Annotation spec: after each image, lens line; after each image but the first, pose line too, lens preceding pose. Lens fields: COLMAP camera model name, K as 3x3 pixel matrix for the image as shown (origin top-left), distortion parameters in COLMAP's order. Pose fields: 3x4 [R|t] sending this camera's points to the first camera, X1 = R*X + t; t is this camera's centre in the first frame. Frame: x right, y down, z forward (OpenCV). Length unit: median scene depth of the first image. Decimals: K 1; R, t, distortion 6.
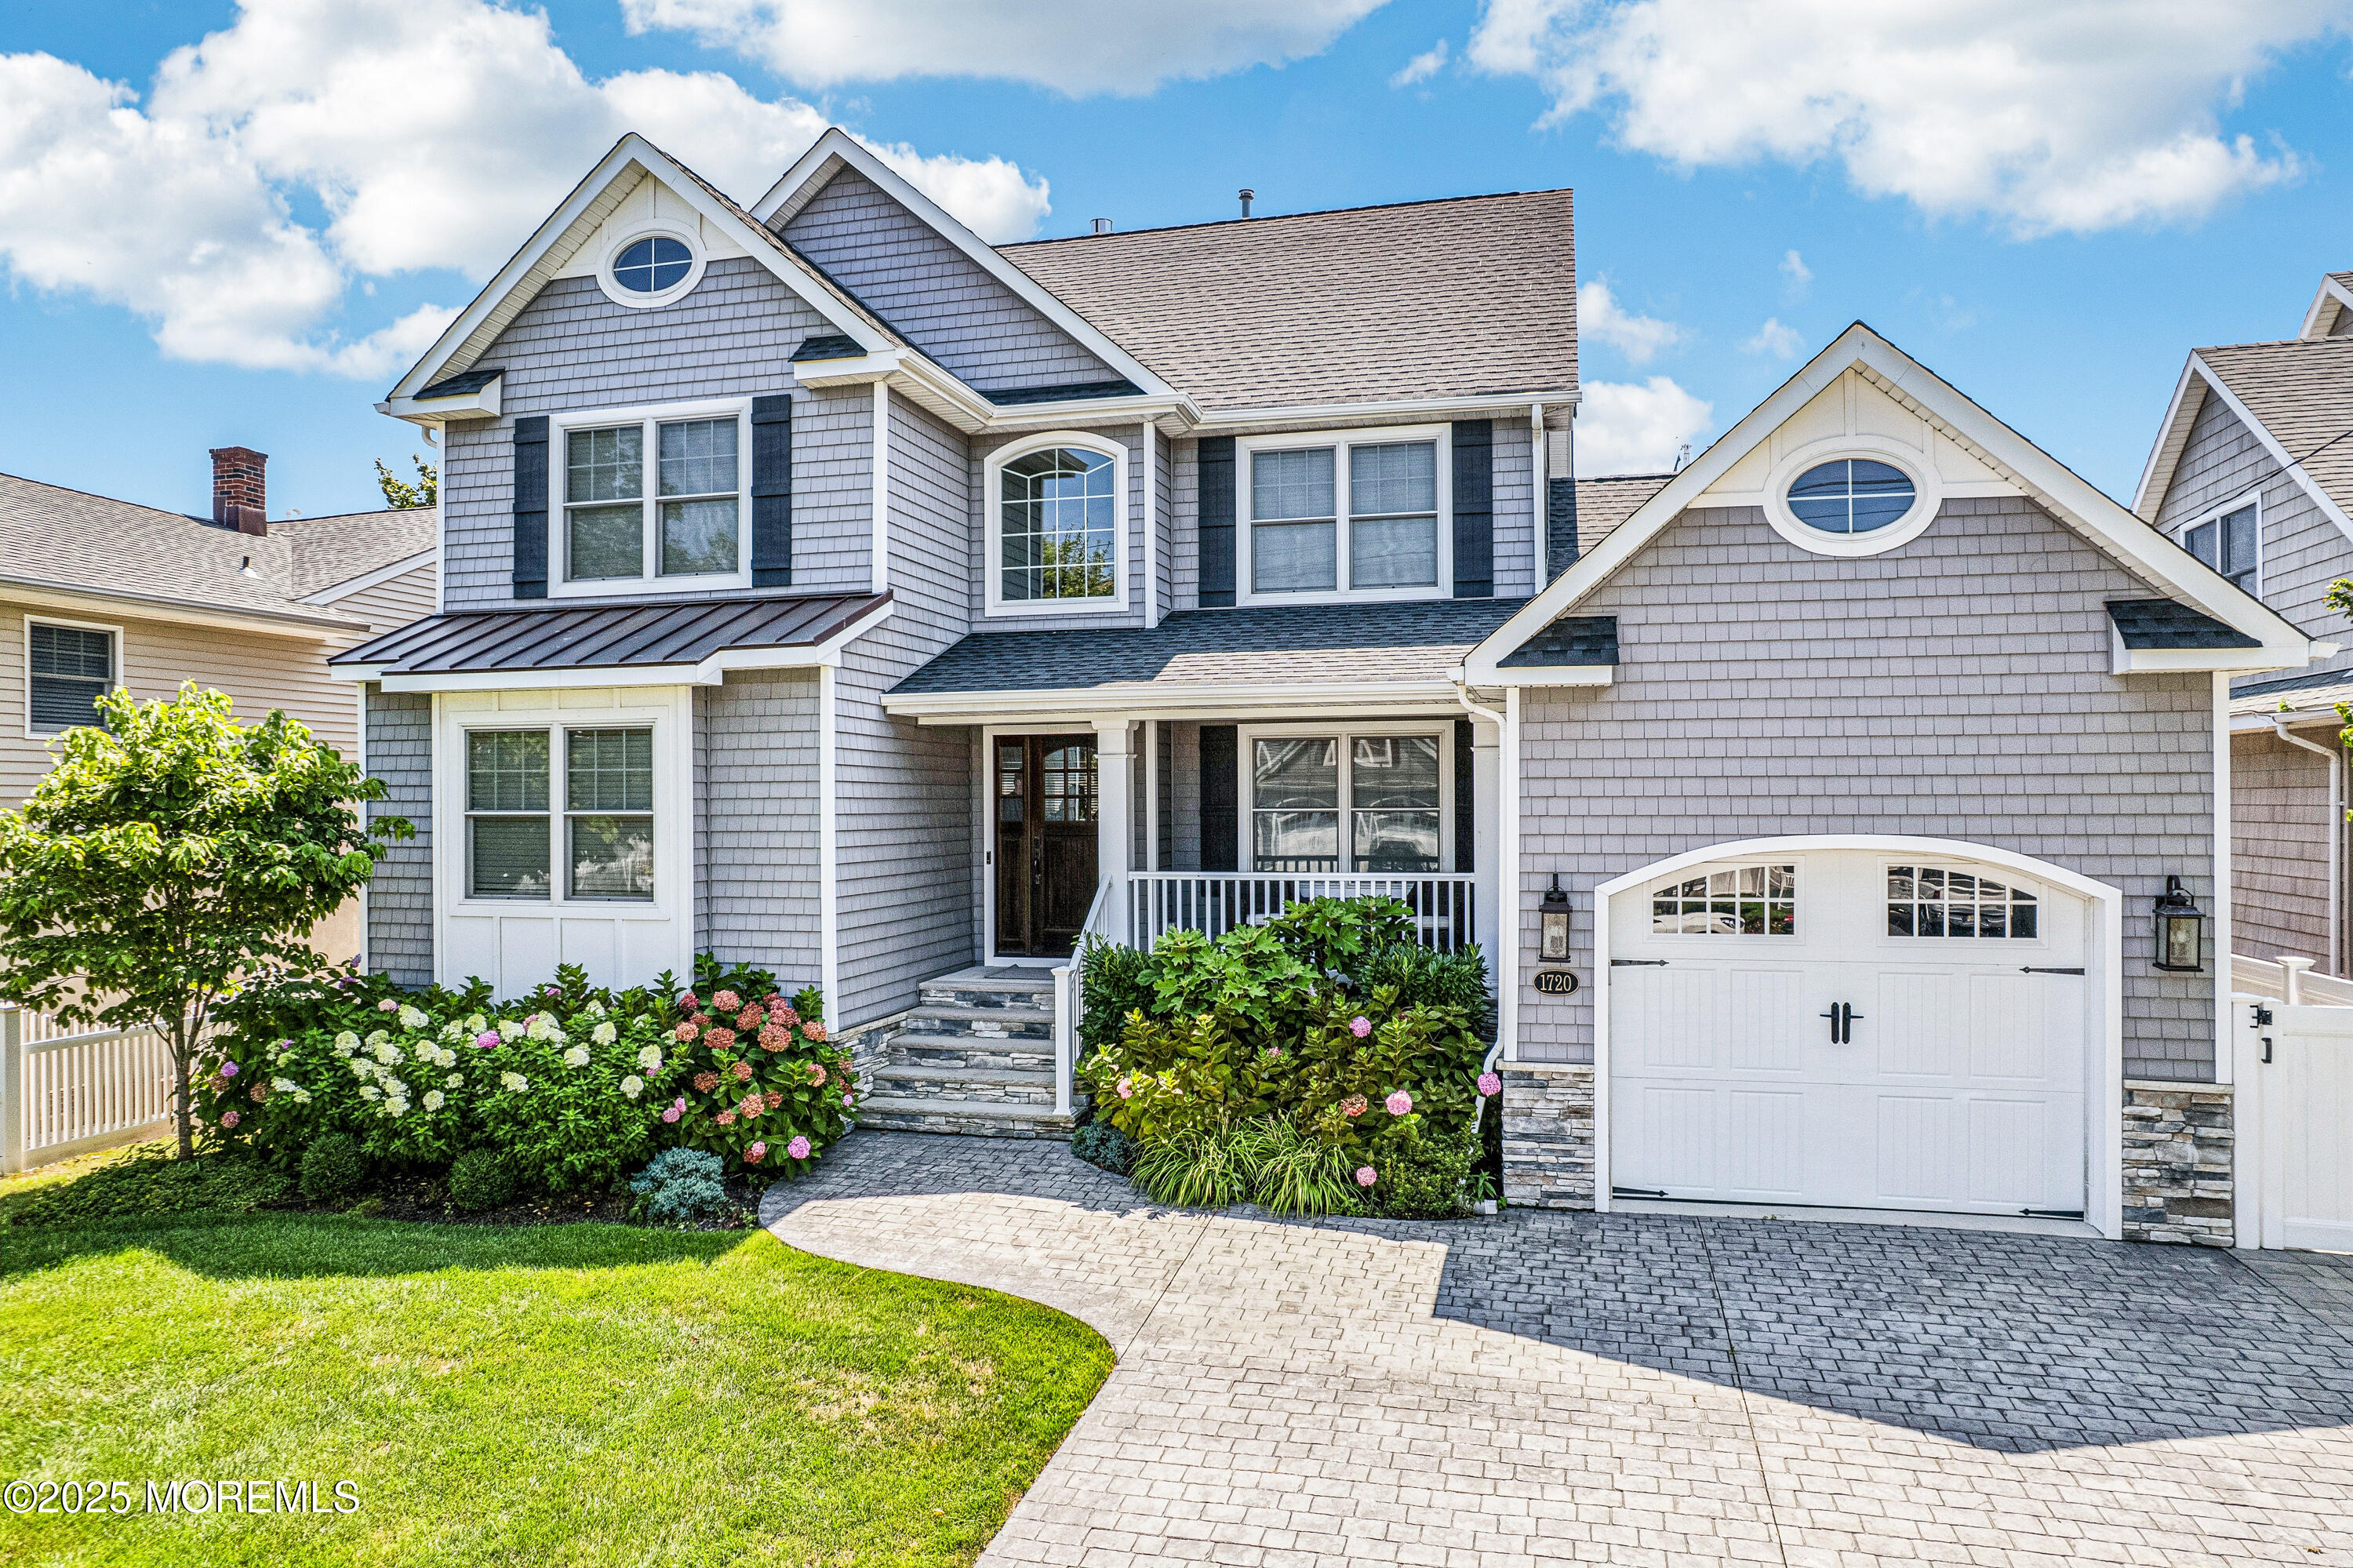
lens RADIAL K [[1504.3, 0, 1176.5], [0, 1504.3, 784.0], [0, 0, 1]] dist [-0.077071, 0.071040]
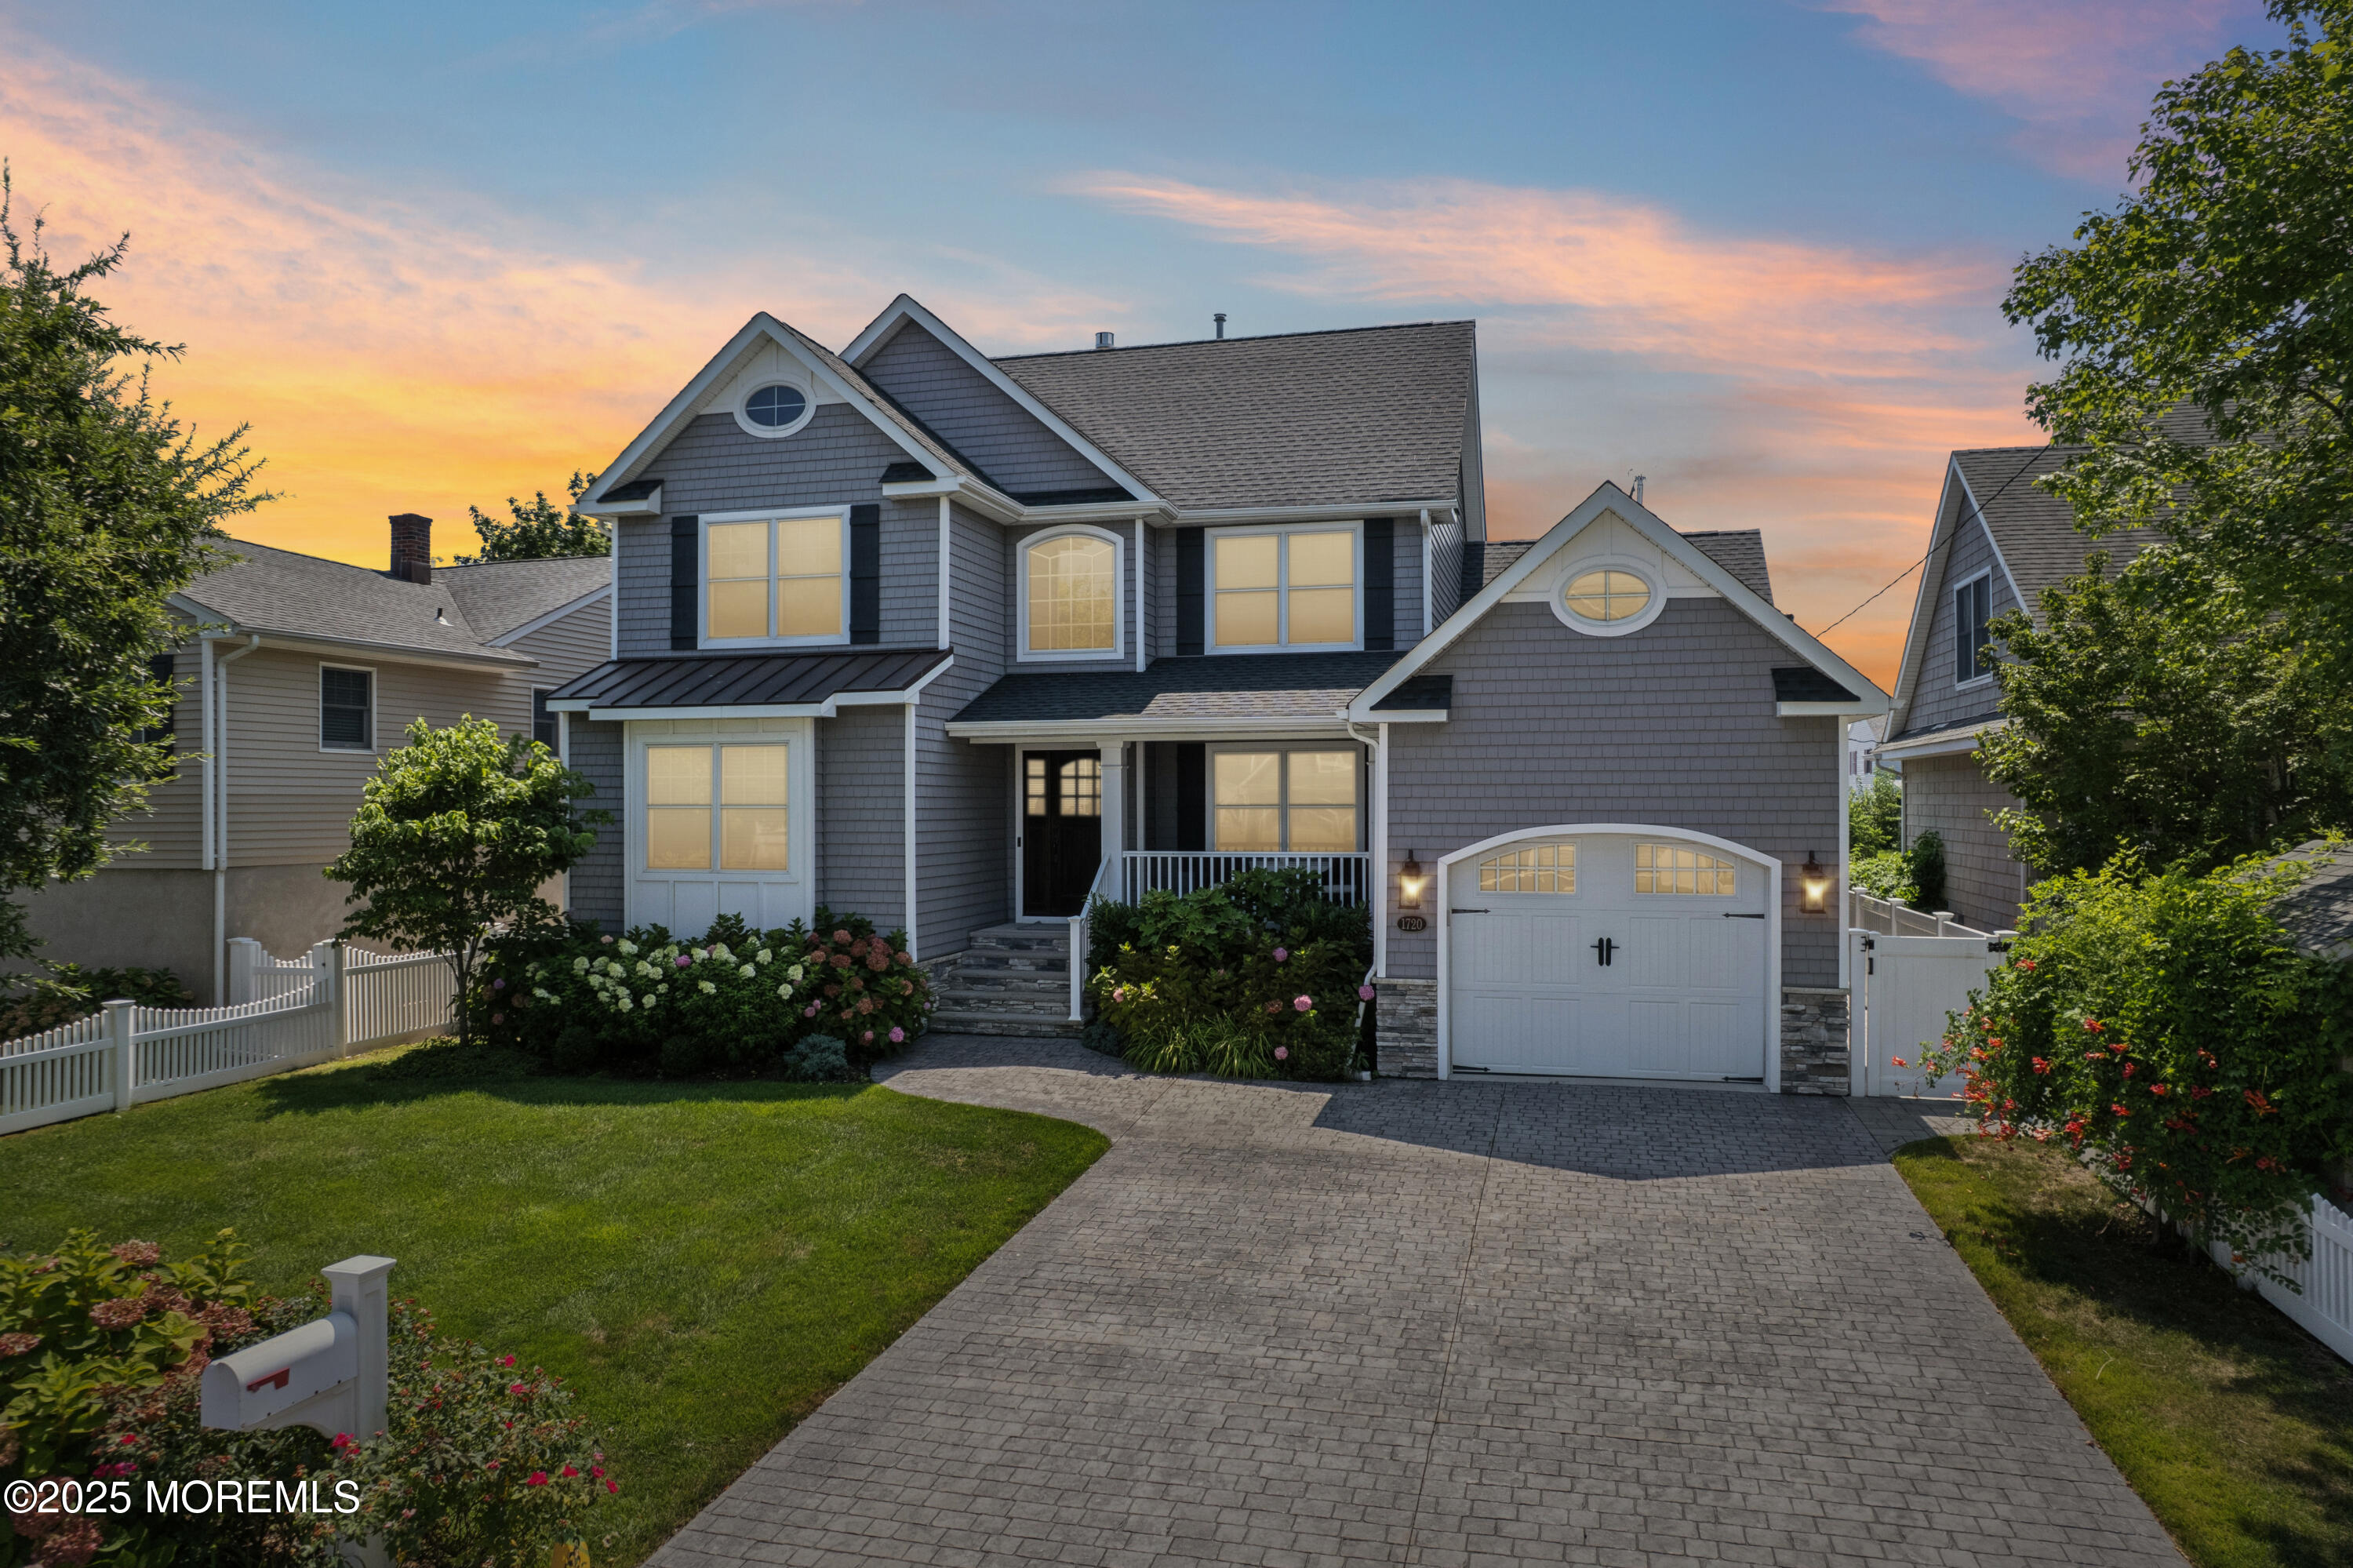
lens RADIAL K [[1504.3, 0, 1176.5], [0, 1504.3, 784.0], [0, 0, 1]] dist [-0.077071, 0.071040]
pose [[0.999994, 0.003188, -0.001431, 0.022848], [-0.003189, 0.999994, -0.001030, -0.002374], [0.001428, 0.001034, 0.999998, -0.452722]]
